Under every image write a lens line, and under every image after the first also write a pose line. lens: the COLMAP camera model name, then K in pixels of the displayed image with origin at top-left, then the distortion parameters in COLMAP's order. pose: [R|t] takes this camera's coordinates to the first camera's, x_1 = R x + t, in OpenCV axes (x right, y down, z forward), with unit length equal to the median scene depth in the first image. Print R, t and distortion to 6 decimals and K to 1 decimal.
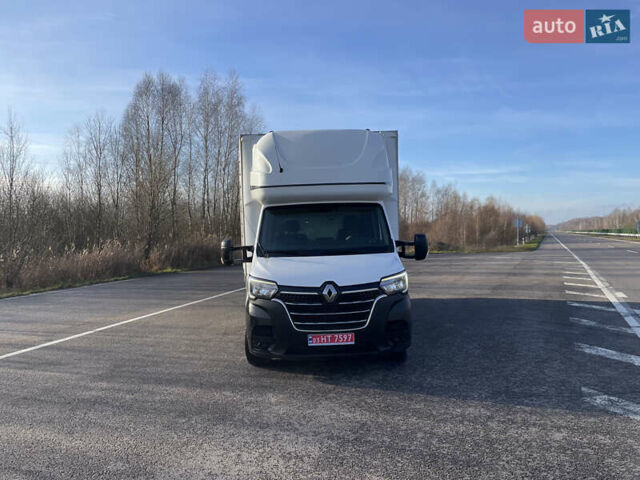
lens RADIAL K [[482.9, 0, 322.7], [0, 482.9, 244.0], [0, 0, 1]] dist [0.071146, -0.086286]
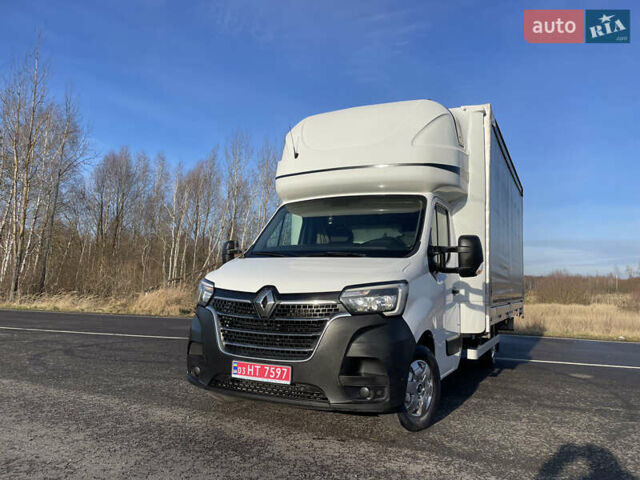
lens RADIAL K [[482.9, 0, 319.3], [0, 482.9, 244.8], [0, 0, 1]] dist [0.071146, -0.086286]
pose [[0.877552, 0.015237, -0.479240, 0.400817], [-0.072795, 0.992143, -0.101753, 0.084312], [0.473924, 0.124180, 0.871766, 0.429354]]
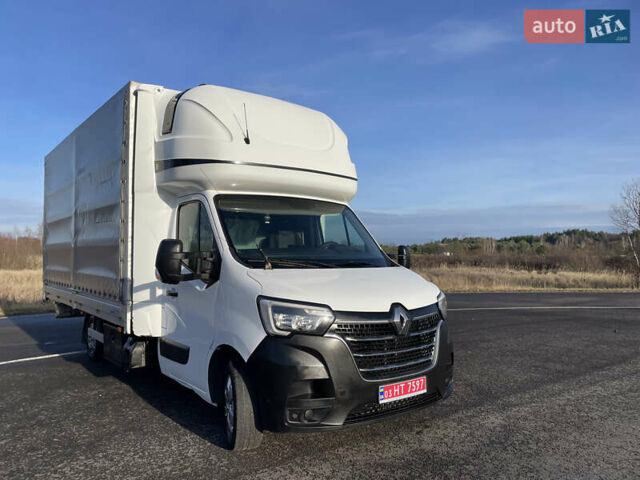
lens RADIAL K [[482.9, 0, 317.7], [0, 482.9, 241.2], [0, 0, 1]] dist [0.071146, -0.086286]
pose [[0.806443, 0.055557, 0.588696, -0.484574], [-0.012053, 0.996914, -0.077570, 0.044196], [-0.591189, 0.055460, 0.804624, 0.506501]]
